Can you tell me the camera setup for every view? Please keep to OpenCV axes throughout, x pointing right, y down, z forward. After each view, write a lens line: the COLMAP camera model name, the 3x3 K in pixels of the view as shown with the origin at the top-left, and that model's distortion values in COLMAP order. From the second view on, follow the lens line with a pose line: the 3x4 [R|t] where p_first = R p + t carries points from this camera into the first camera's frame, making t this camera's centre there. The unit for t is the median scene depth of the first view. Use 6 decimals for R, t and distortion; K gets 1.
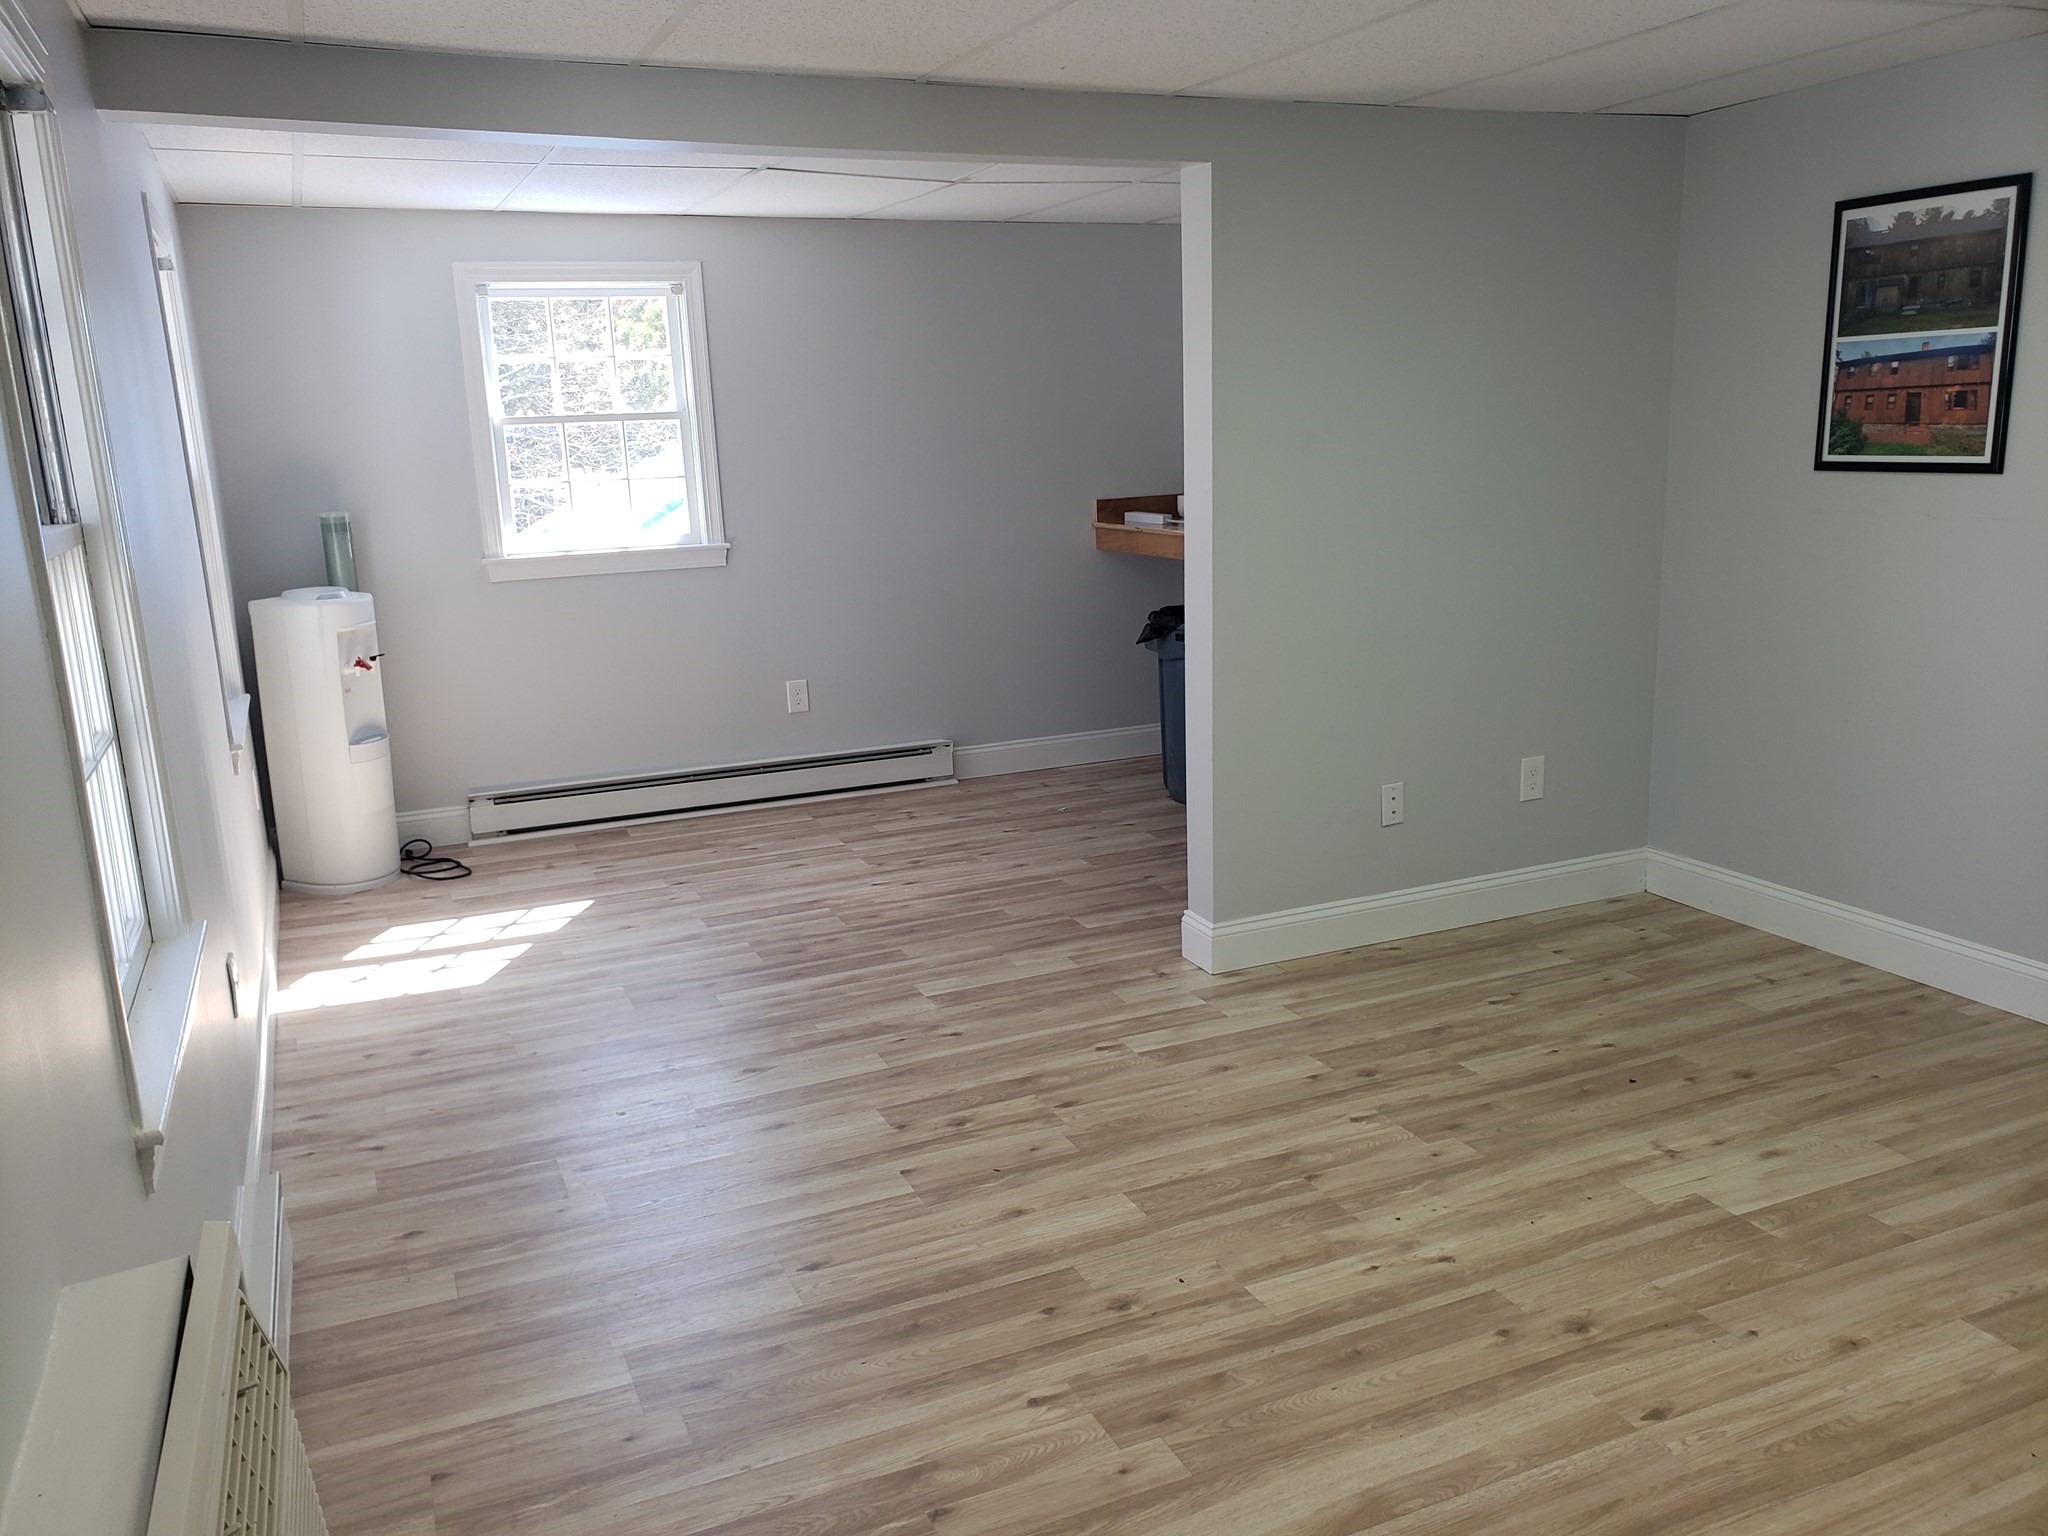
lens RADIAL K [[1594.5, 0, 1038.2], [0, 1594.5, 778.7], [0, 0, 1]] dist [0.041344, -0.022070]
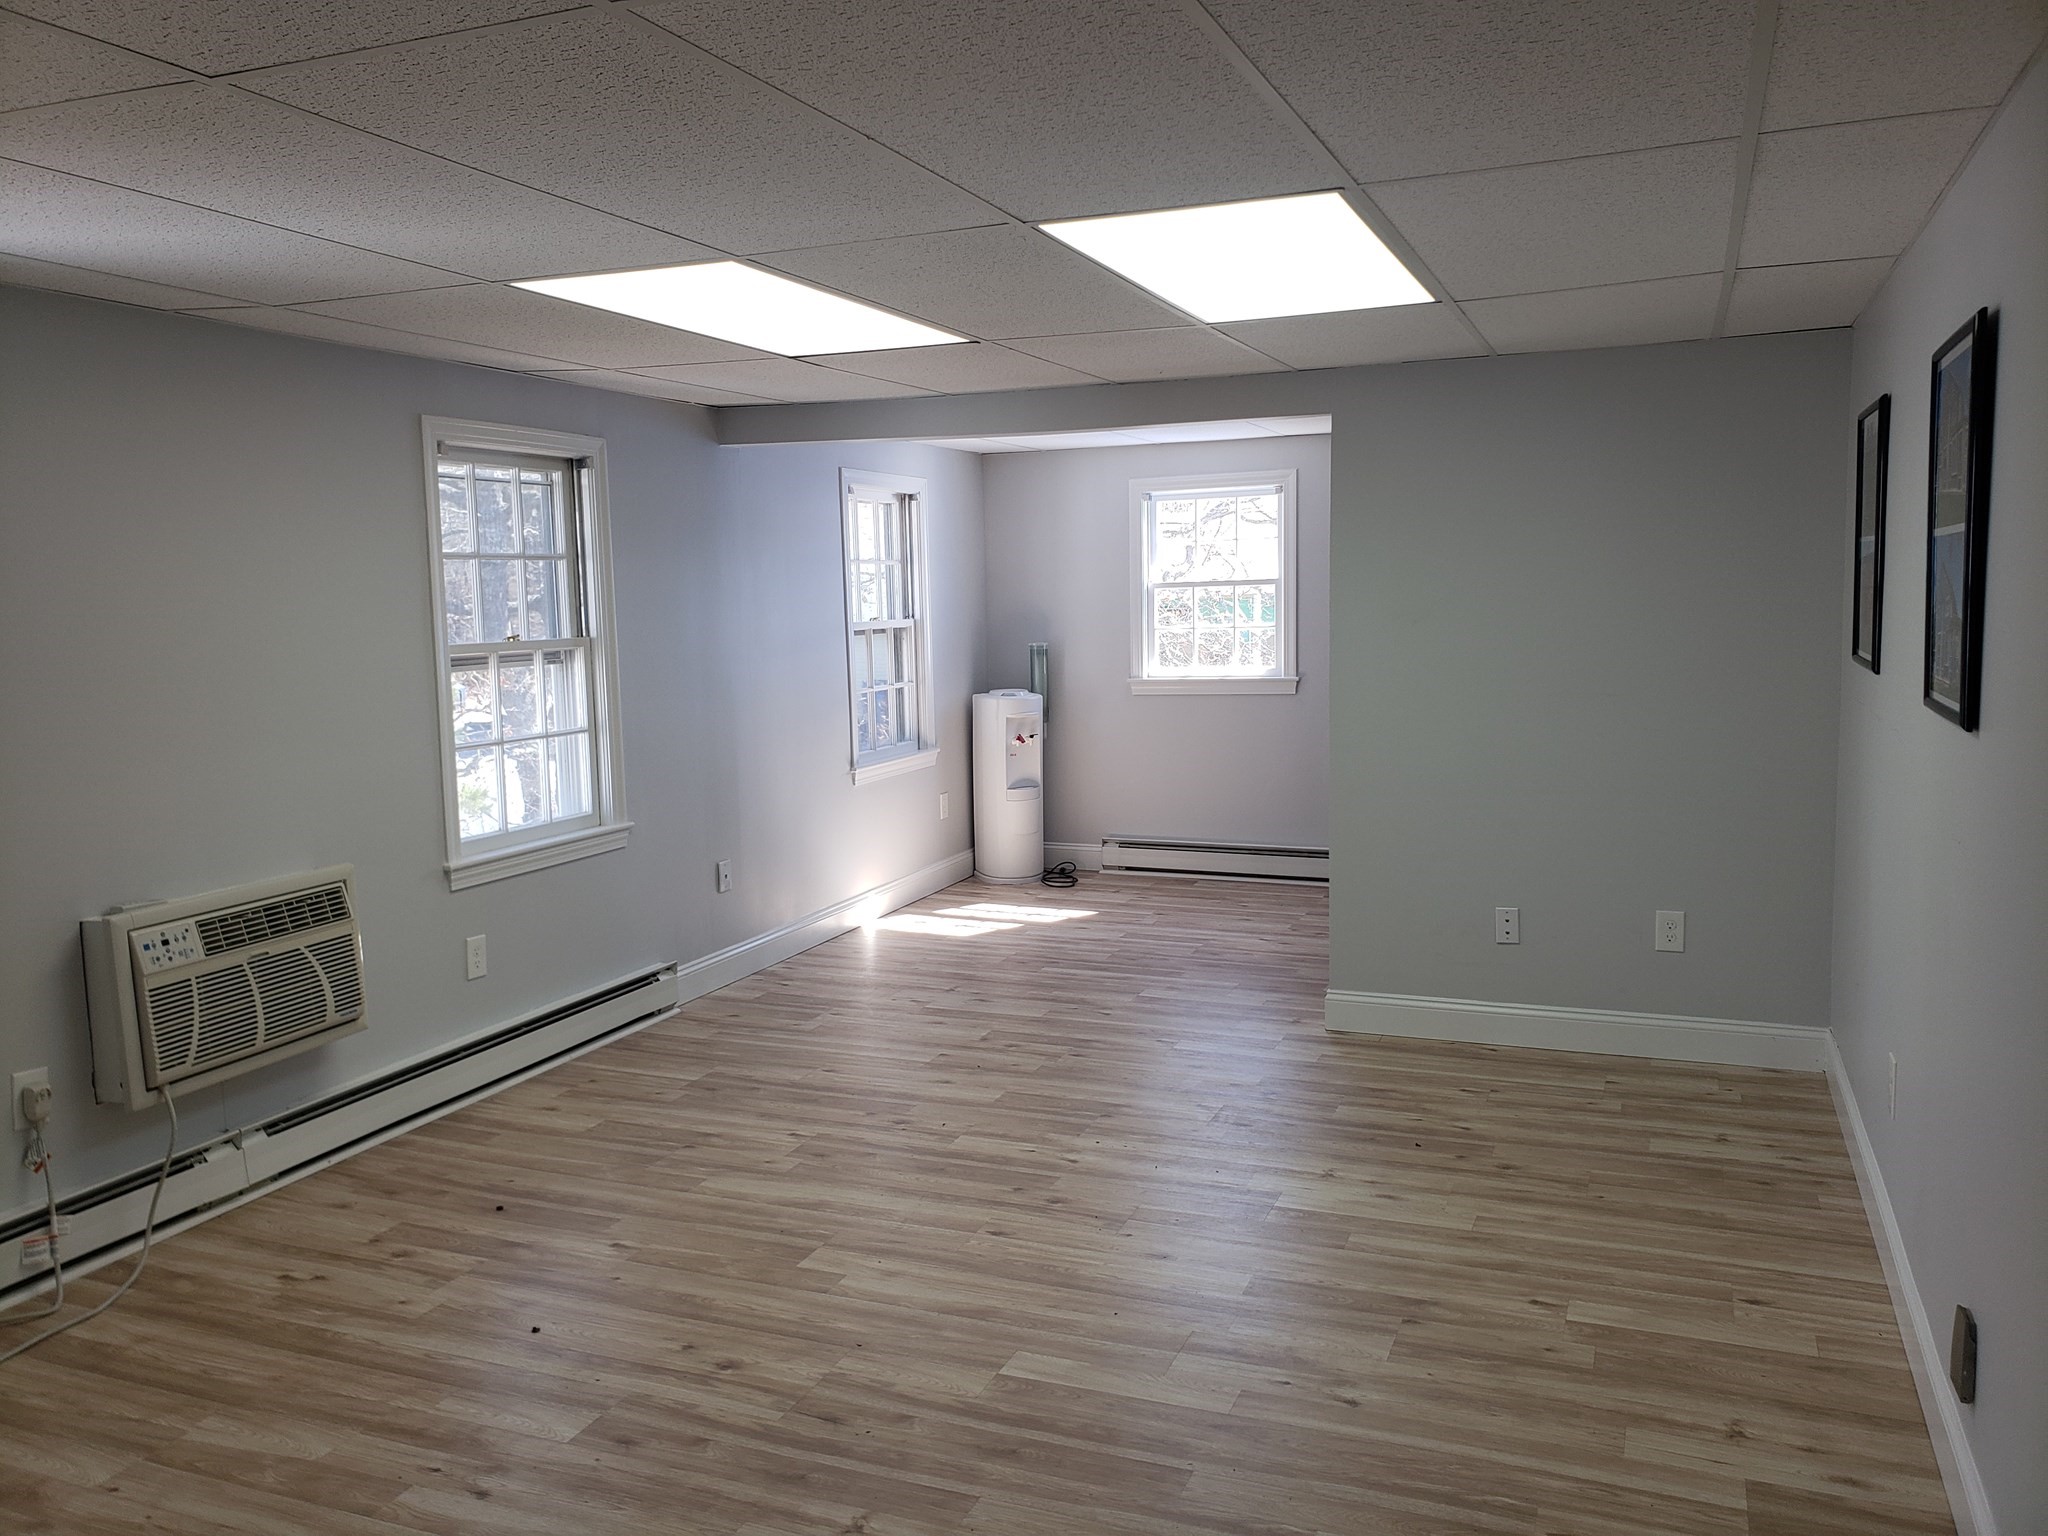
lens RADIAL K [[1594.5, 0, 1030.0], [0, 1594.5, 764.3], [0, 0, 1]] dist [0.041344, -0.022070]
pose [[0.690142, 0.098803, -0.716898, 1.035899], [-0.162963, 0.986410, -0.020934, -0.024128], [0.705087, 0.131275, 0.696864, -0.097564]]
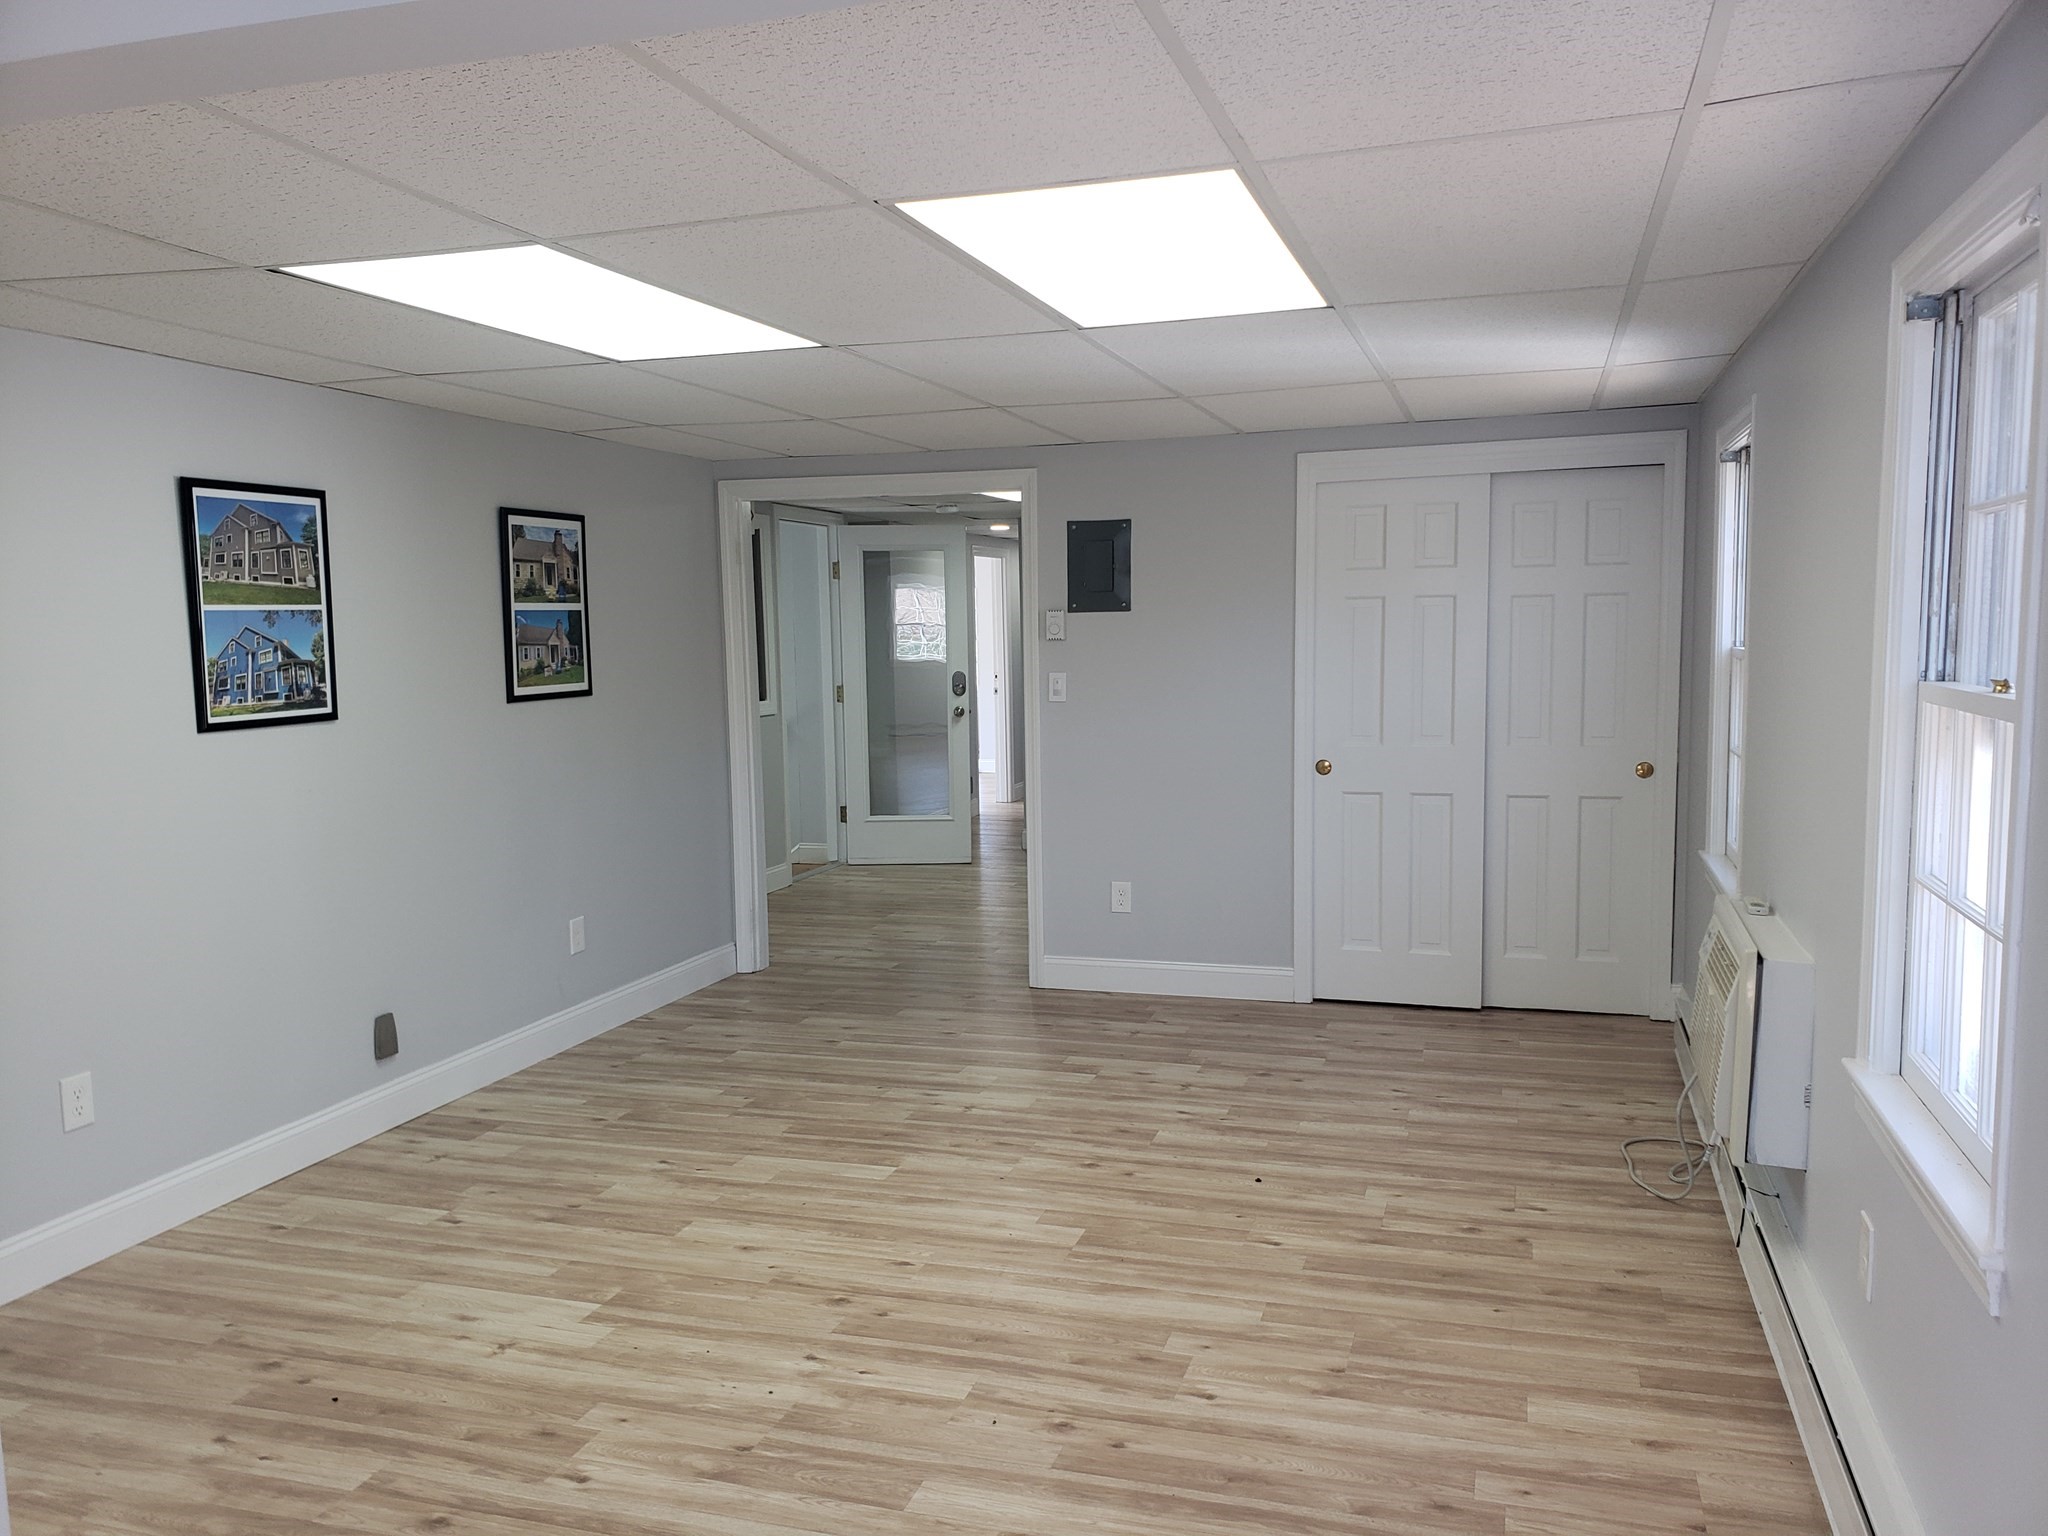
lens RADIAL K [[1594.5, 0, 1011.8], [0, 1594.5, 773.3], [0, 0, 1]] dist [0.041344, -0.022070]
pose [[-0.739283, -0.016234, 0.673199, -0.519997], [0.192933, 0.952693, 0.234847, -0.288889], [-0.645164, 0.303501, -0.701178, 1.310630]]
